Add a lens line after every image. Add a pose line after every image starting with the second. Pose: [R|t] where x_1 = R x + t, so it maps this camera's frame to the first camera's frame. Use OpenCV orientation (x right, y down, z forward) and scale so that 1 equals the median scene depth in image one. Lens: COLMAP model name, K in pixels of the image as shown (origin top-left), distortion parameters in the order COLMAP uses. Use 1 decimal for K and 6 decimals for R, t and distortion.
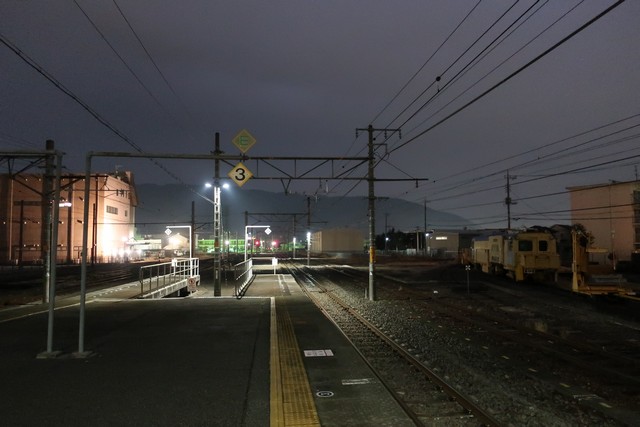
lens RADIAL K [[505.7, 0, 320.5], [0, 505.7, 213.5], [0, 0, 1]] dist [0.000495, -0.002951]
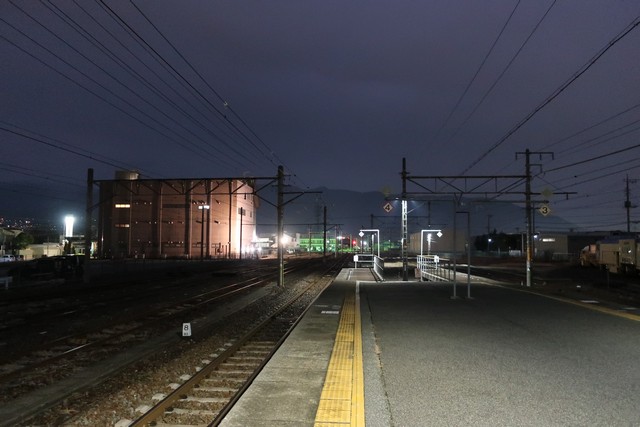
lens RADIAL K [[505.7, 0, 319.7], [0, 505.7, 213.8], [0, 0, 1]] dist [0.000495, -0.002951]
pose [[0.985562, 0.002599, -0.169296, -0.066558], [-0.002350, 0.999996, 0.001671, -0.006264], [0.169300, -0.001249, 0.985564, -0.105657]]
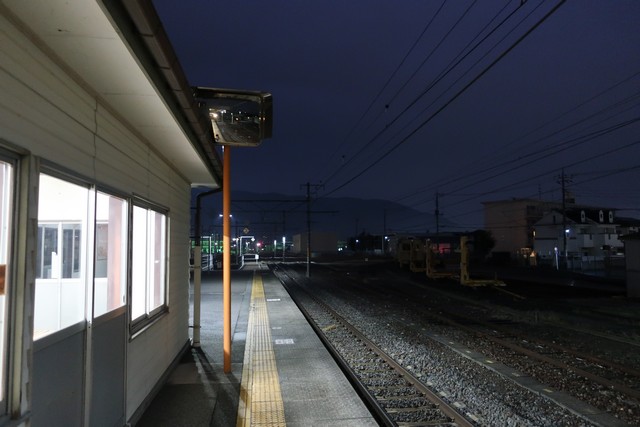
lens RADIAL K [[505.7, 0, 322.5], [0, 505.7, 211.2], [0, 0, 1]] dist [0.000495, -0.002951]
pose [[0.999454, 0.001654, 0.032989, 0.031208], [-0.001443, 0.999978, -0.006436, -0.020132], [-0.032999, 0.006385, 0.999435, -0.299227]]
